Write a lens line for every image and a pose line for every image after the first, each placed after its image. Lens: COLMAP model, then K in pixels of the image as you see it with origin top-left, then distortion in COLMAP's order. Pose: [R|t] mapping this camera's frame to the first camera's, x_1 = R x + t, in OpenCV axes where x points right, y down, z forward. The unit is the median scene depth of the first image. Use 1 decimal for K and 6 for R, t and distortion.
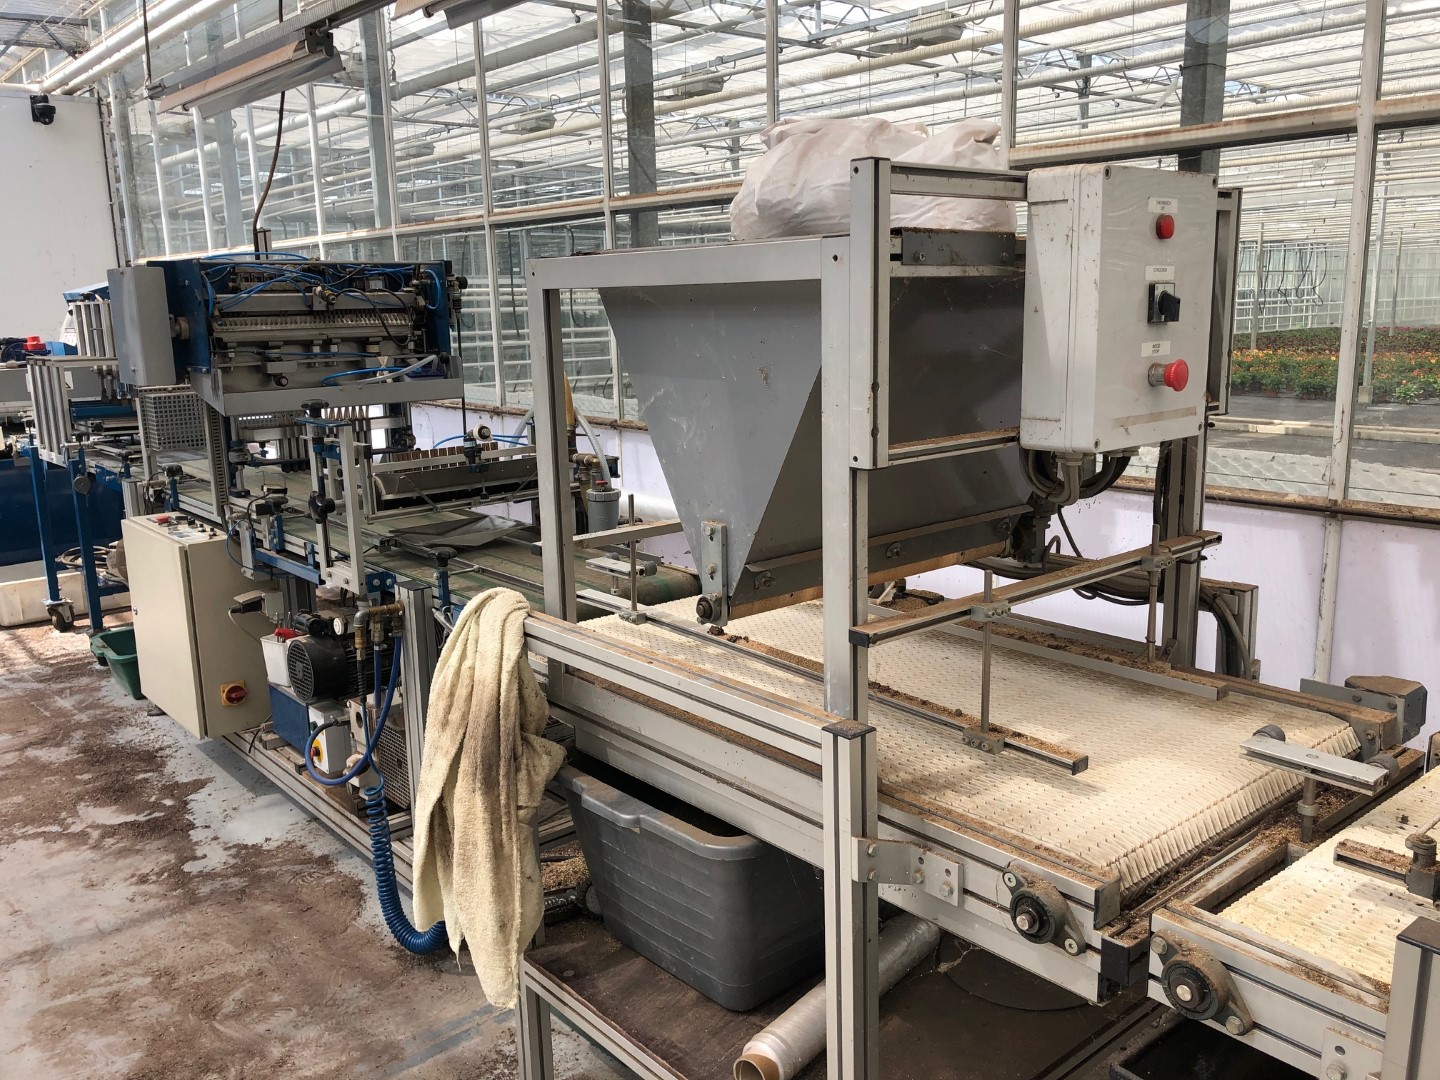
lens RADIAL K [[1185.5, 0, 721.4], [0, 1185.5, 520.7], [0, 0, 1]] dist [0.033325, -0.000367]
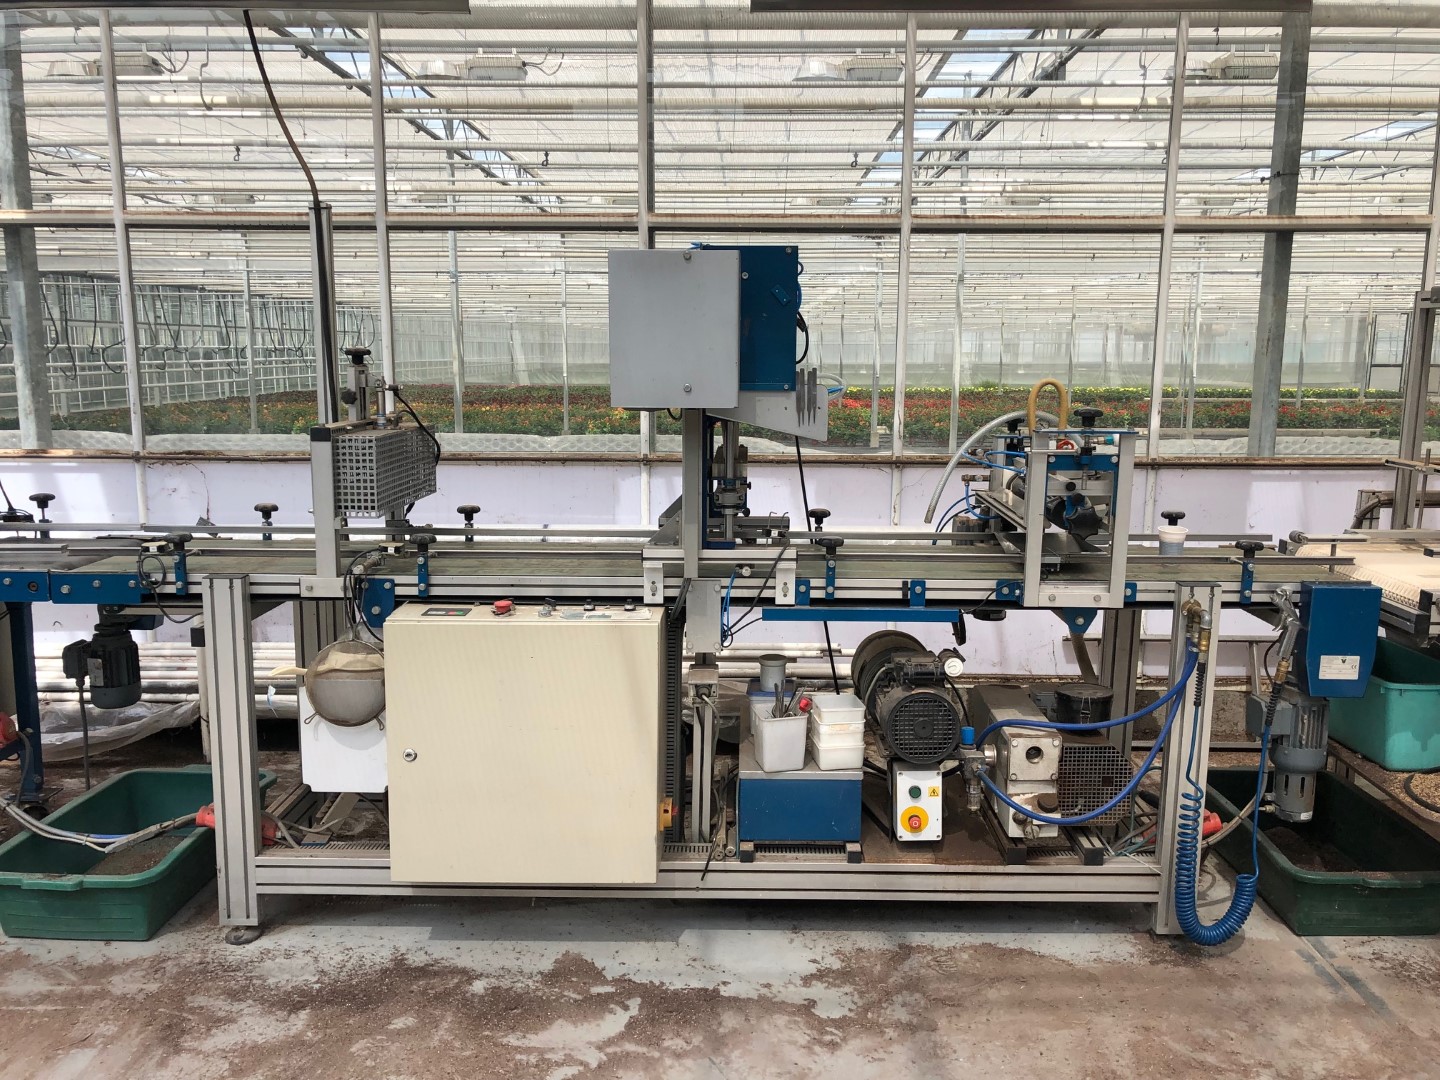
lens RADIAL K [[1177.0, 0, 733.4], [0, 1177.0, 534.0], [0, 0, 1]] dist [0.019875, 0.001927]
pose [[0.657628, -0.093818, 0.747478, -0.923846], [0.122812, 0.992293, 0.016496, -0.039386], [-0.743264, 0.080951, 0.664082, 0.449236]]
